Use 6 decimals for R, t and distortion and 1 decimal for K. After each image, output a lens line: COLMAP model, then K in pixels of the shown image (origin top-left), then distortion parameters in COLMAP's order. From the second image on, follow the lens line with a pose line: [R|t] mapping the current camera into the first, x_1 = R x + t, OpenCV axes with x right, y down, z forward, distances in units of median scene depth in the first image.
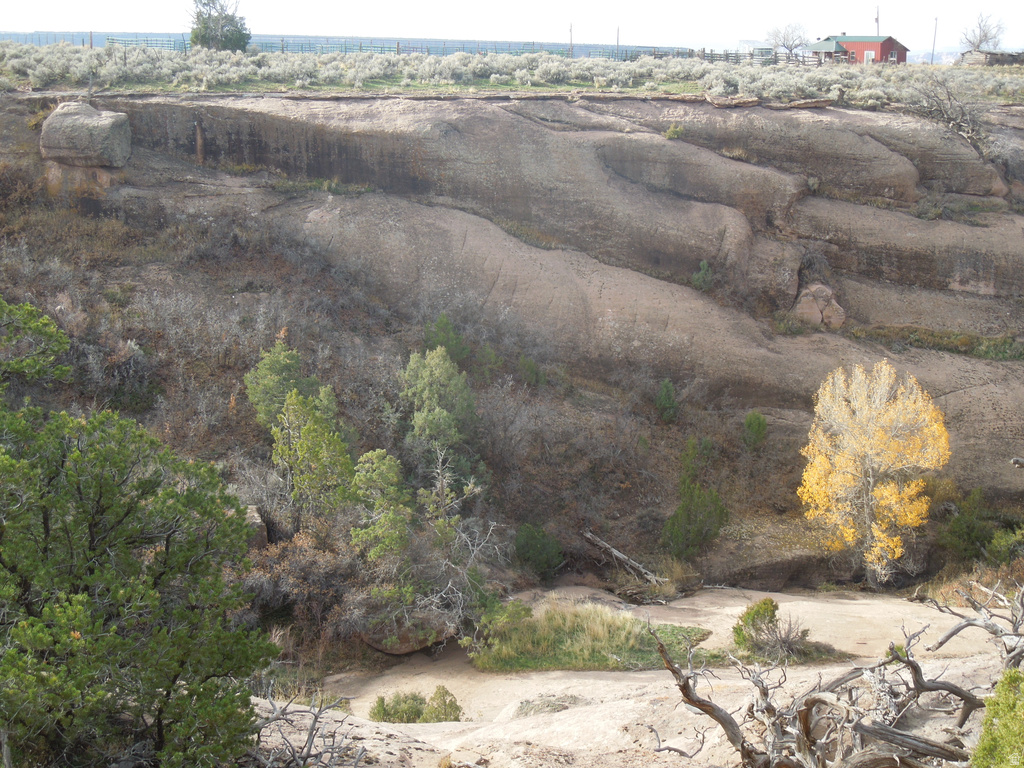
lens RADIAL K [[1457.9, 0, 535.0], [0, 1457.9, 385.8], [0, 0, 1]] dist [-0.059613, 0.000000]
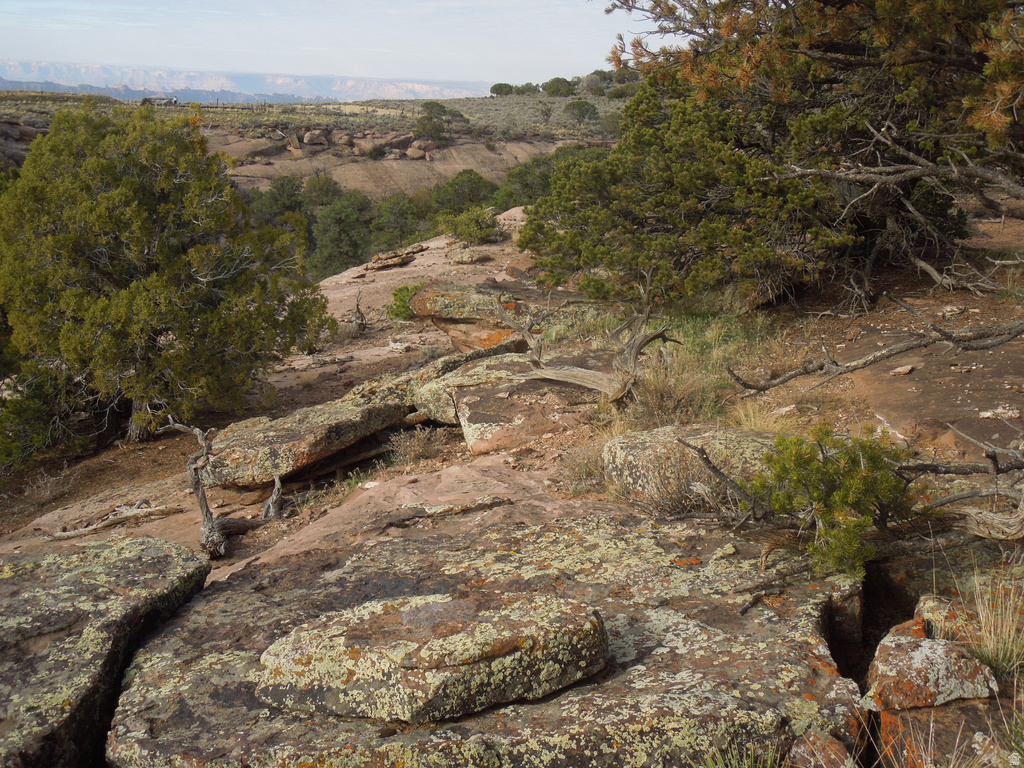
lens RADIAL K [[1163.8, 0, 511.3], [0, 1163.8, 384.4], [0, 0, 1]] dist [-0.037428, 0.000000]
pose [[0.527596, -0.188279, 0.828368, -0.596970], [0.149887, 0.980463, 0.127385, 0.020506], [-0.836167, 0.056954, 0.545509, -0.219811]]
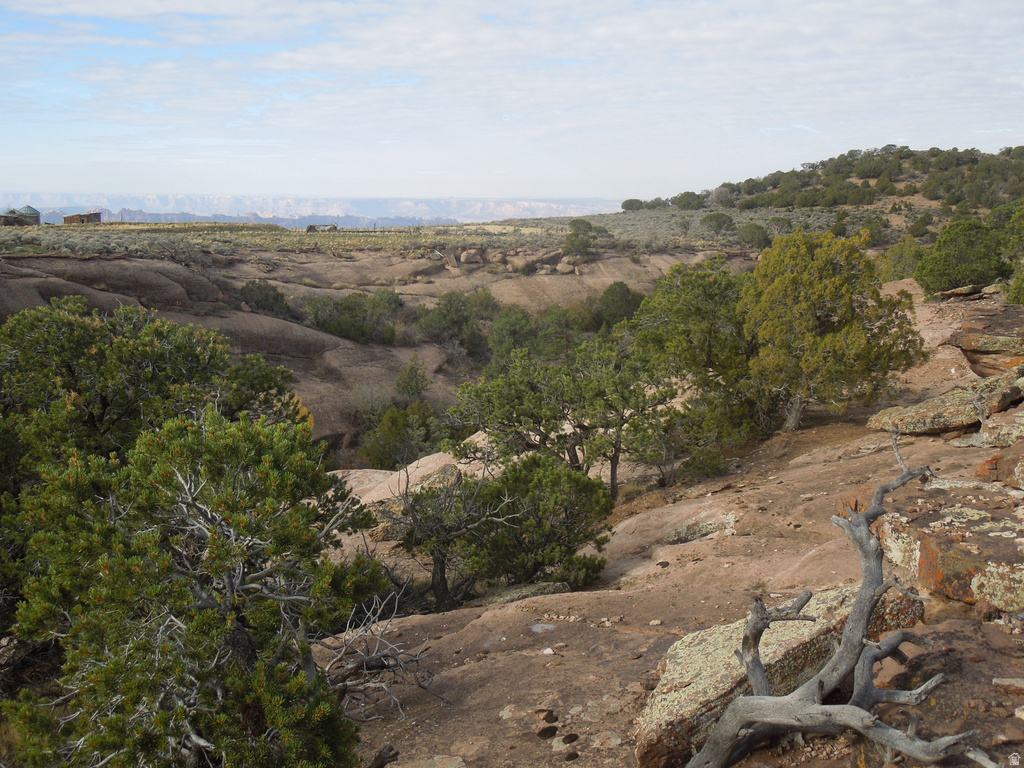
lens RADIAL K [[1163.8, 0, 512.0], [0, 1163.8, 381.0], [0, 0, 1]] dist [-0.037428, 0.000000]
pose [[0.607375, -0.118324, 0.785554, -0.701575], [0.175353, 0.984424, 0.012700, 0.016582], [-0.774821, 0.130036, 0.618663, -0.209545]]
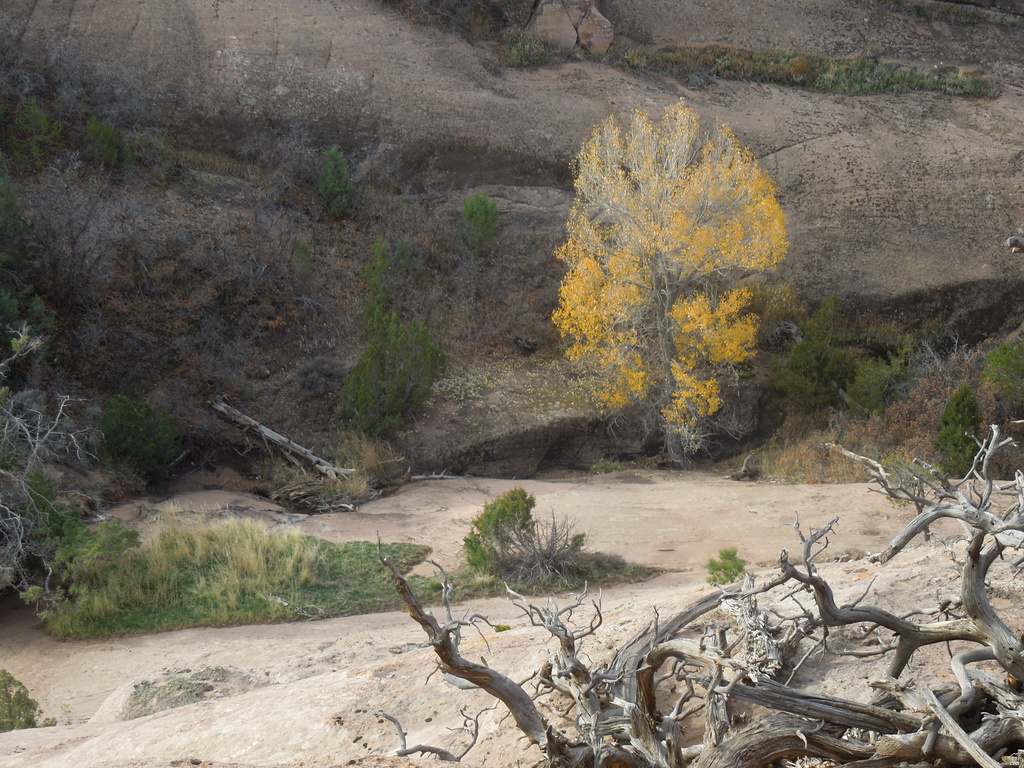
lens RADIAL K [[2342.6, 0, 528.6], [0, 2342.6, 380.1], [0, 0, 1]] dist [-0.002988, 0.000000]
pose [[0.983267, -0.060450, 0.171848, -0.004276], [0.044094, 0.994263, 0.097453, 0.000622], [-0.176753, -0.088245, 0.980291, 0.008590]]
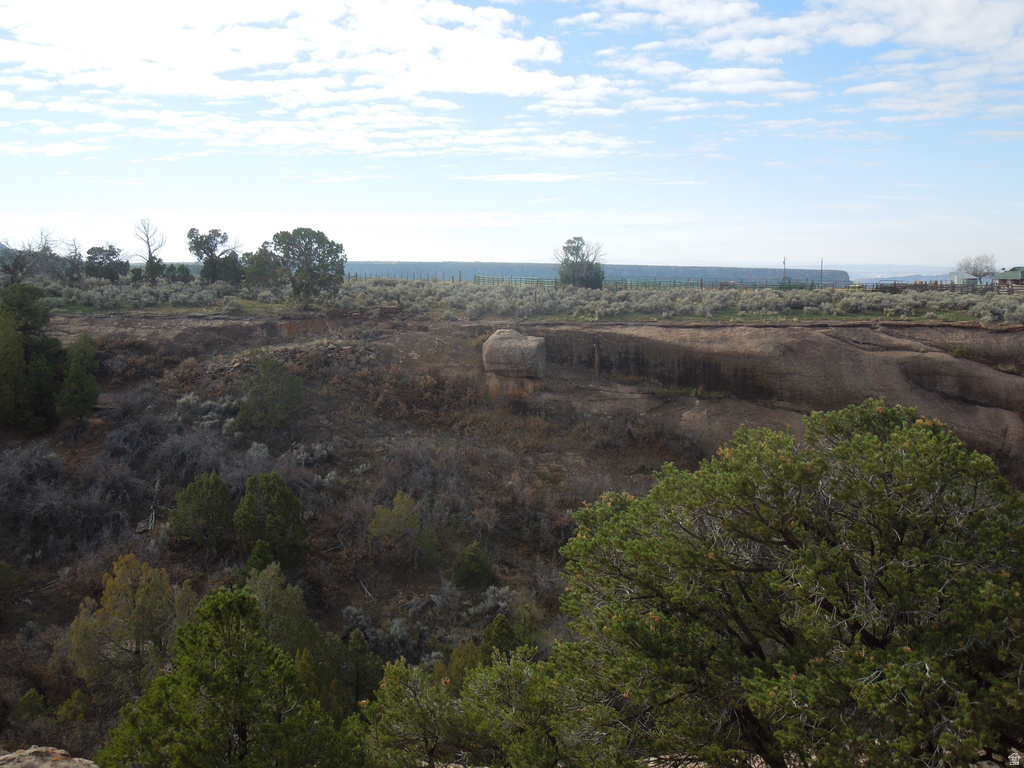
lens RADIAL K [[1163.8, 0, 536.1], [0, 1163.8, 393.3], [0, 0, 1]] dist [-0.037428, 0.000000]
pose [[0.989146, 0.005543, -0.146829, -0.132751], [-0.023727, 0.992199, -0.122383, -0.005202], [0.145005, 0.124538, 0.981562, -0.052274]]
